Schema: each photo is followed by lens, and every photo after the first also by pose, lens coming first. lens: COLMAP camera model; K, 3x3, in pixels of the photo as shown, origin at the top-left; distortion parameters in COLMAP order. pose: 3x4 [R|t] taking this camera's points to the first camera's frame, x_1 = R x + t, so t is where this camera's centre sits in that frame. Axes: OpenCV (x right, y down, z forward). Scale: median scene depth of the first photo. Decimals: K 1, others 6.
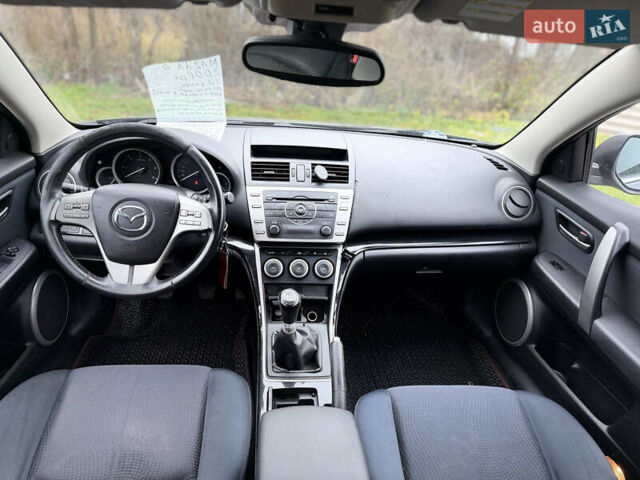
lens RADIAL K [[447.6, 0, 316.4], [0, 447.6, 236.2], [0, 0, 1]] dist [0.042574, -0.056452]
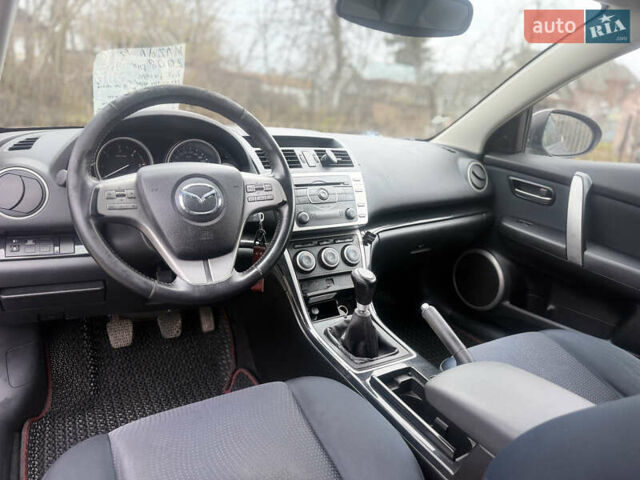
lens RADIAL K [[447.6, 0, 322.3], [0, 447.6, 228.9], [0, 0, 1]] dist [0.042574, -0.056452]
pose [[0.899986, -0.127189, 0.416951, -0.425875], [0.181022, 0.979162, -0.092045, 0.095250], [-0.396556, 0.158317, 0.904256, 0.161982]]
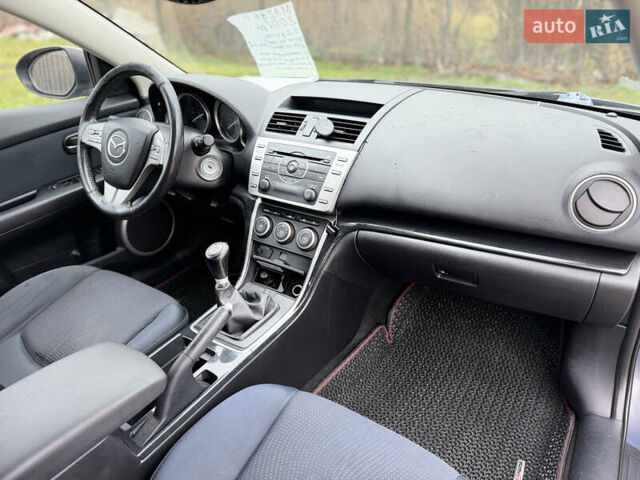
lens RADIAL K [[447.6, 0, 324.3], [0, 447.6, 238.3], [0, 0, 1]] dist [0.042574, -0.056452]
pose [[0.783469, 0.208662, -0.585352, 0.550445], [-0.190242, 0.977252, 0.093732, -0.015872], [0.591594, 0.037923, 0.805343, 0.320126]]
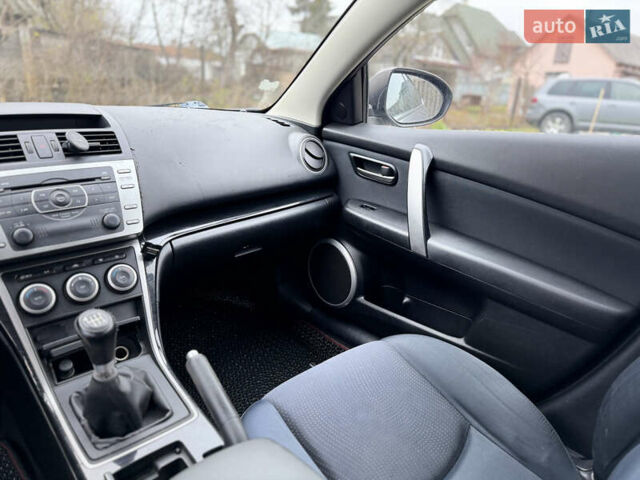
lens RADIAL K [[447.6, 0, 321.6], [0, 447.6, 240.6], [0, 0, 1]] dist [0.042574, -0.056452]
pose [[0.795169, -0.239865, 0.556930, -0.110233], [0.270926, 0.962205, 0.027592, 0.081958], [-0.542499, 0.128947, 0.830101, 0.257474]]
